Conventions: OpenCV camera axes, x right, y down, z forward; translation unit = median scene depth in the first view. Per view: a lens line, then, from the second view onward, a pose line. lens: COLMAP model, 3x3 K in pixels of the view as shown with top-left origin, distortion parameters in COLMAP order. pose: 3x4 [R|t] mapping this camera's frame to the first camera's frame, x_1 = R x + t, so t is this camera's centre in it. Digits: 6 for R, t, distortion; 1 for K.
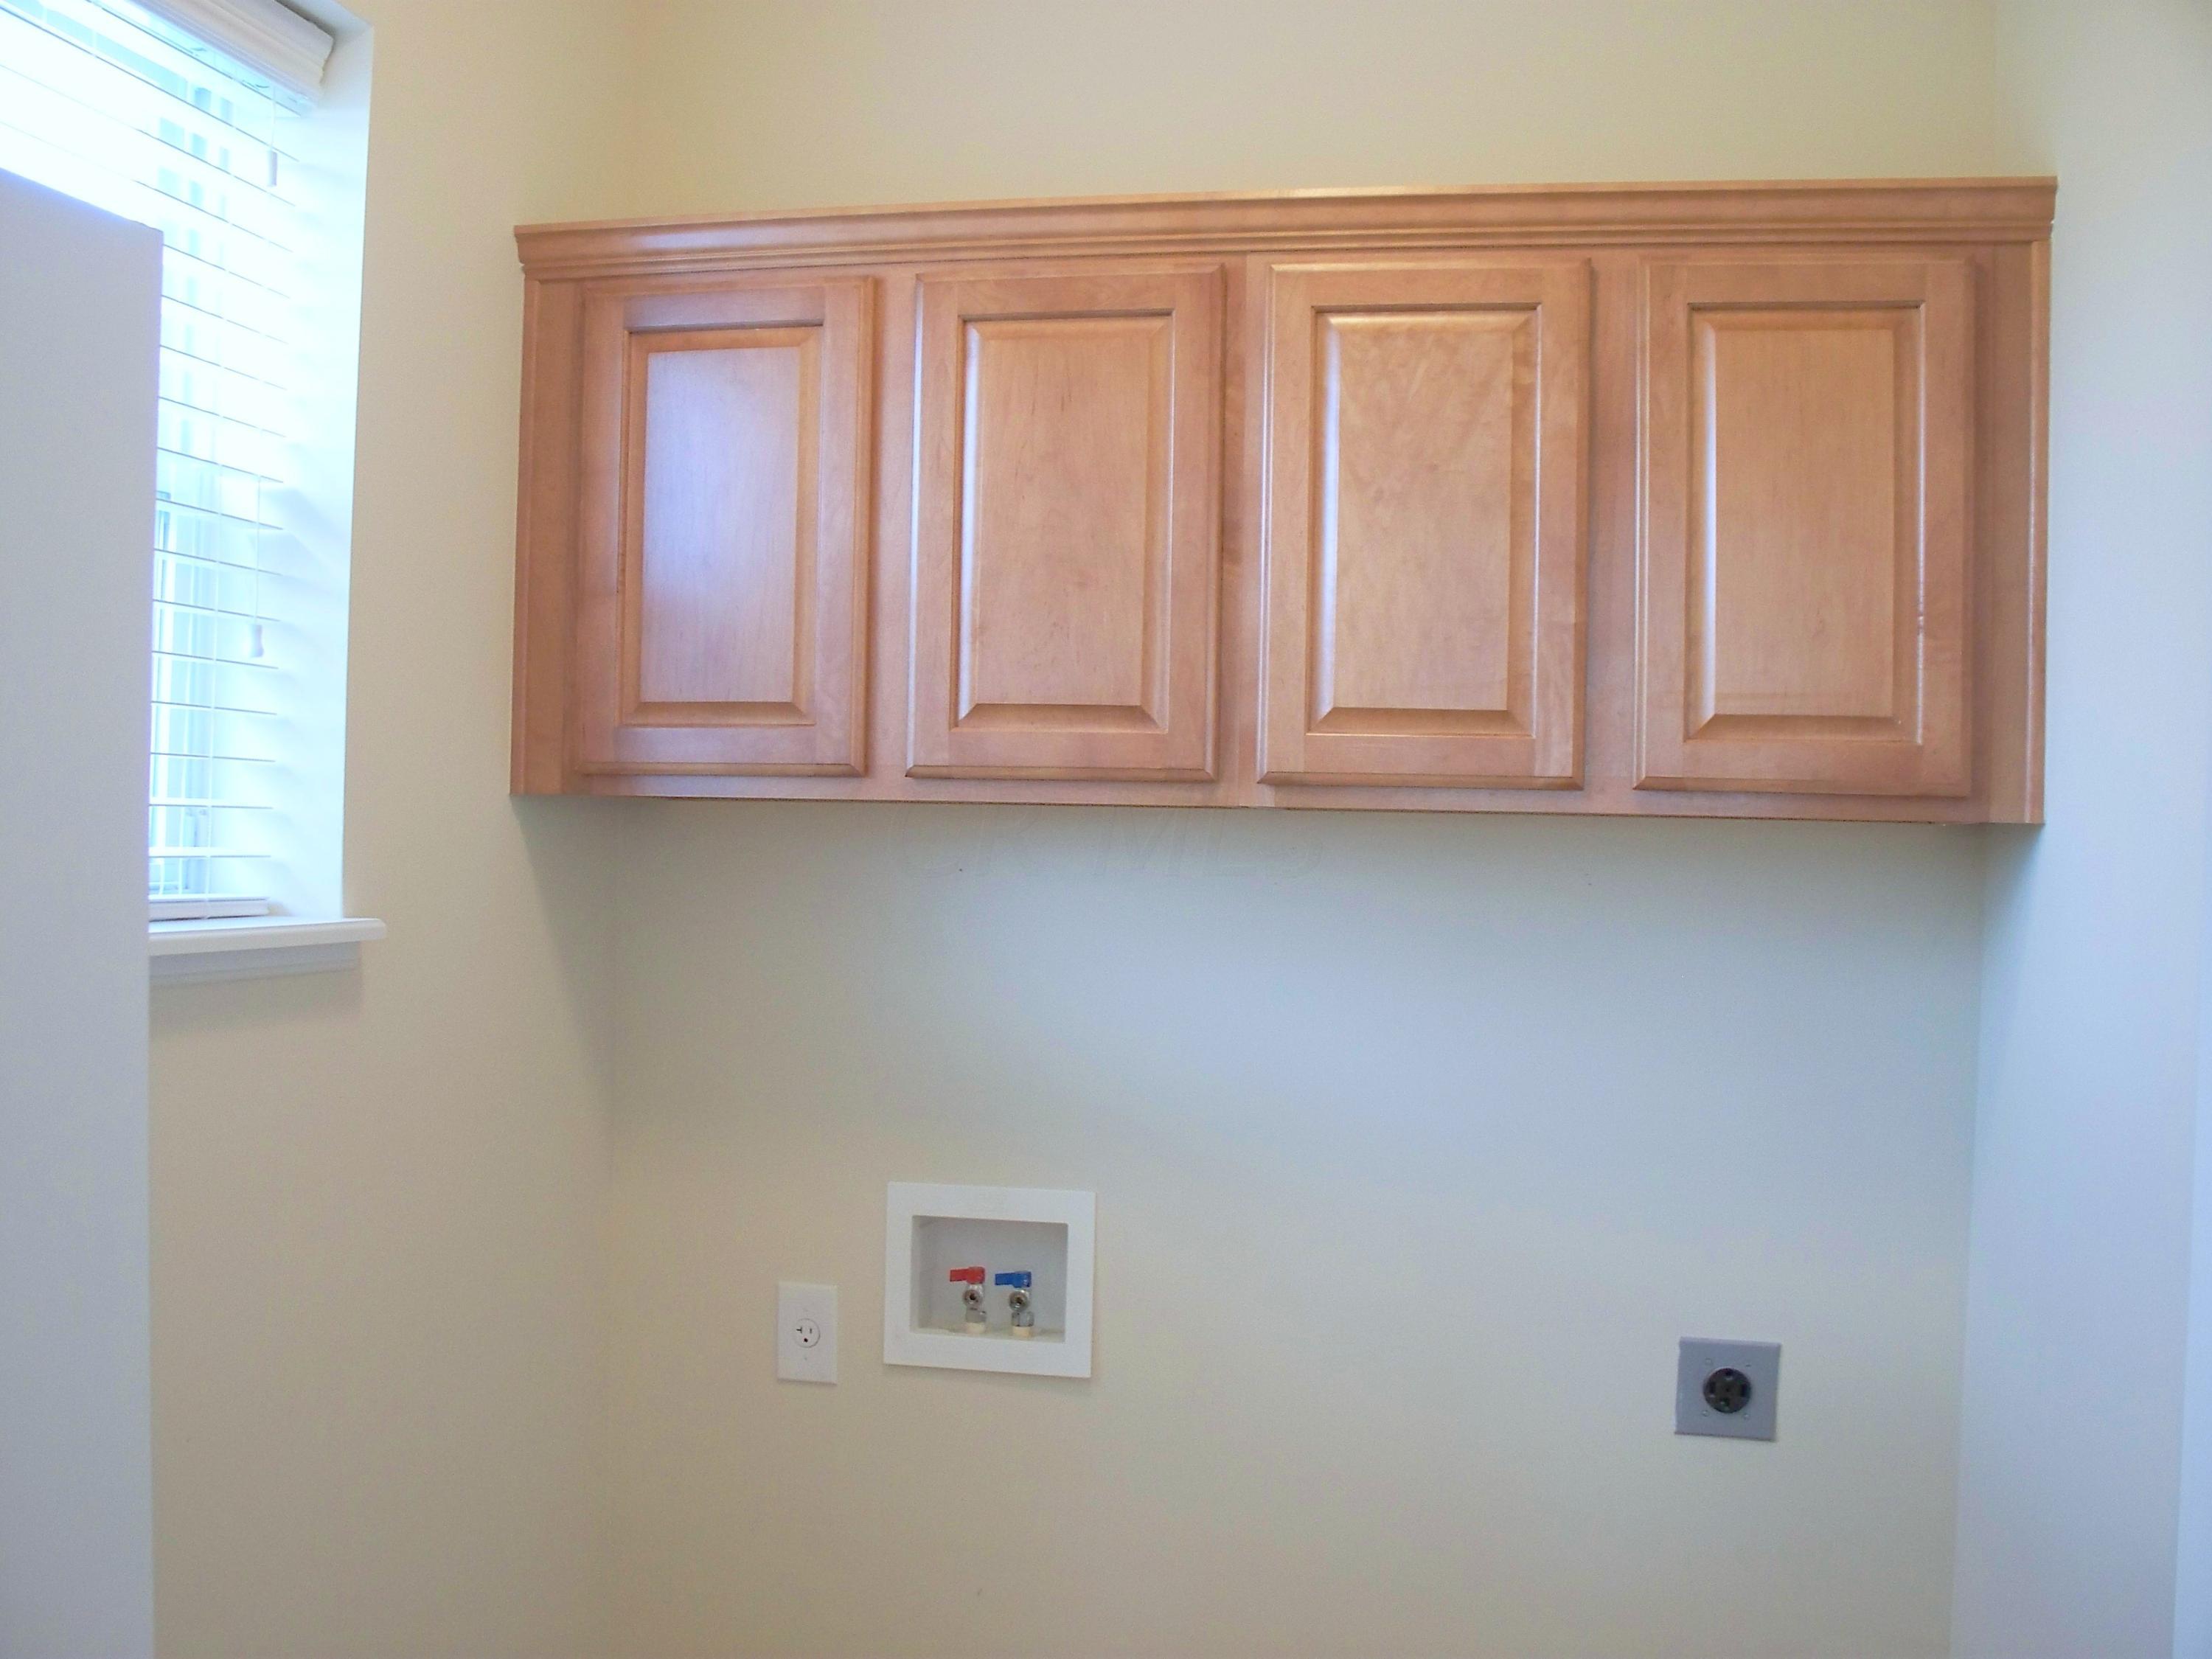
lens RADIAL K [[2379.4, 0, 1059.2], [0, 2379.4, 833.6], [0, 0, 1]] dist [-0.199735, 0.223351]
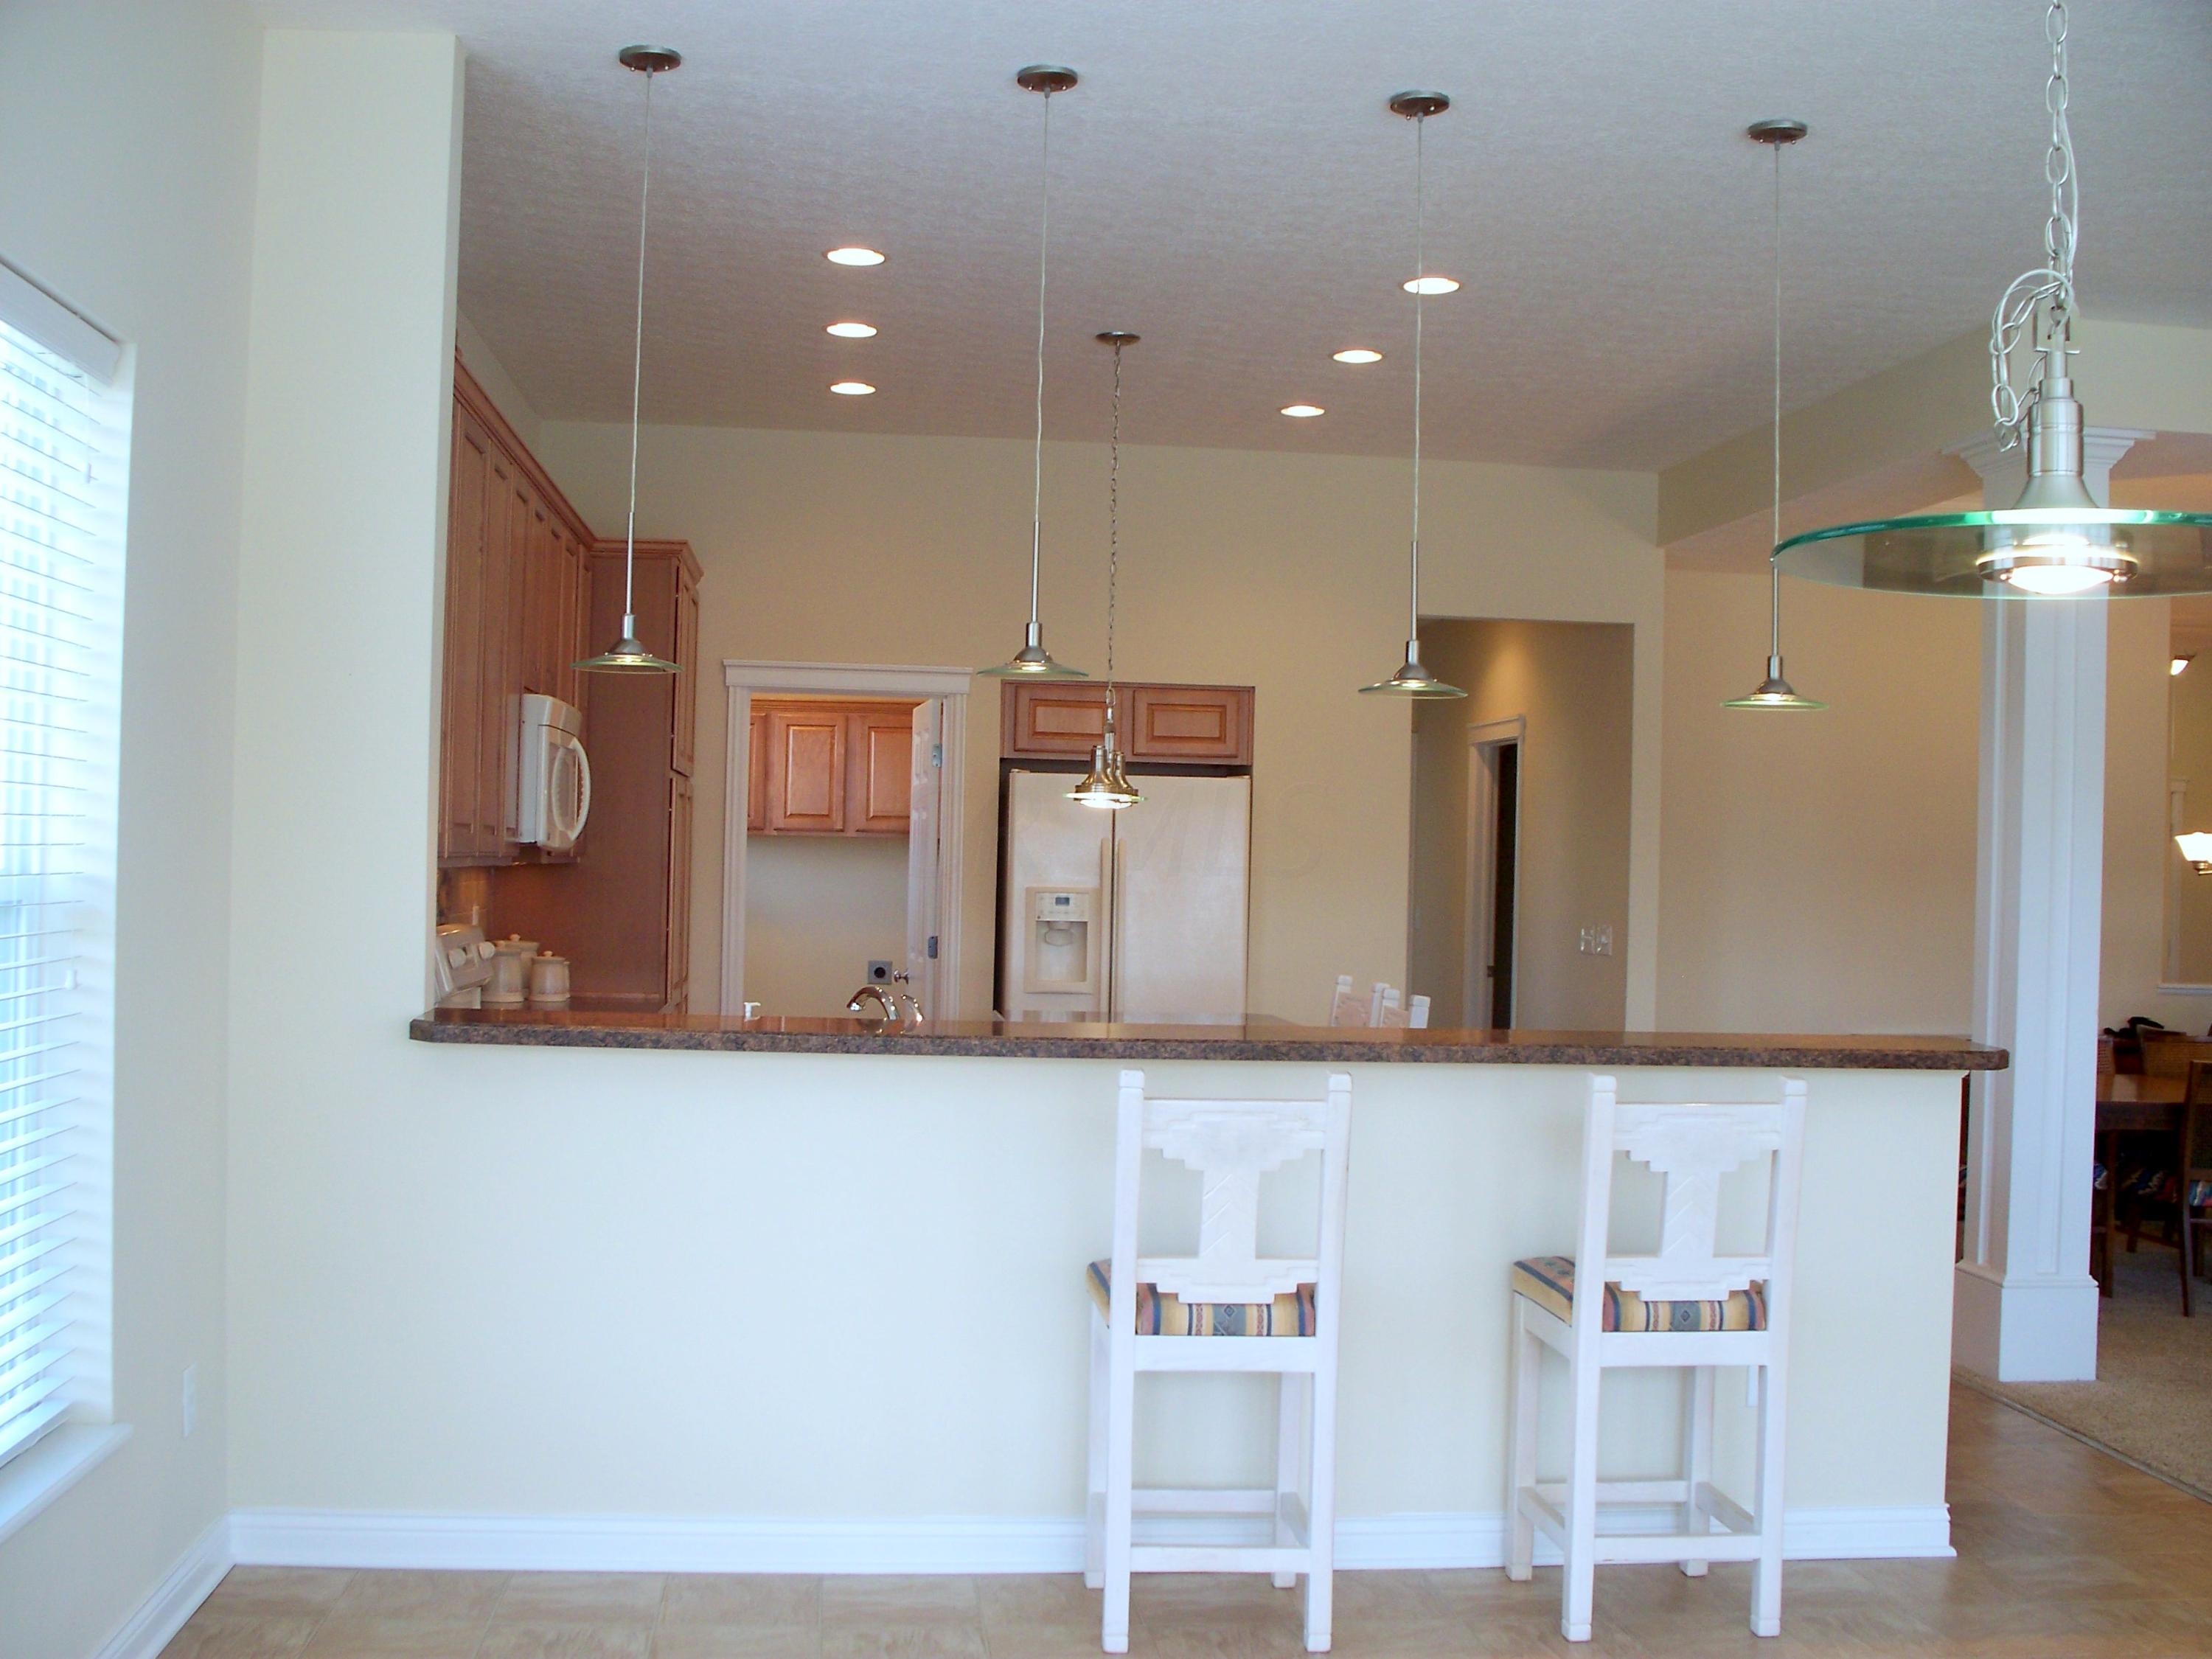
lens RADIAL K [[2379.4, 0, 1059.2], [0, 2379.4, 833.6], [0, 0, 1]] dist [-0.199735, 0.223351]
pose [[0.954488, 0.001637, 0.298246, -0.747464], [-0.002589, 0.999993, 0.002796, -0.027812], [-0.298239, -0.003441, 0.954485, -3.490440]]
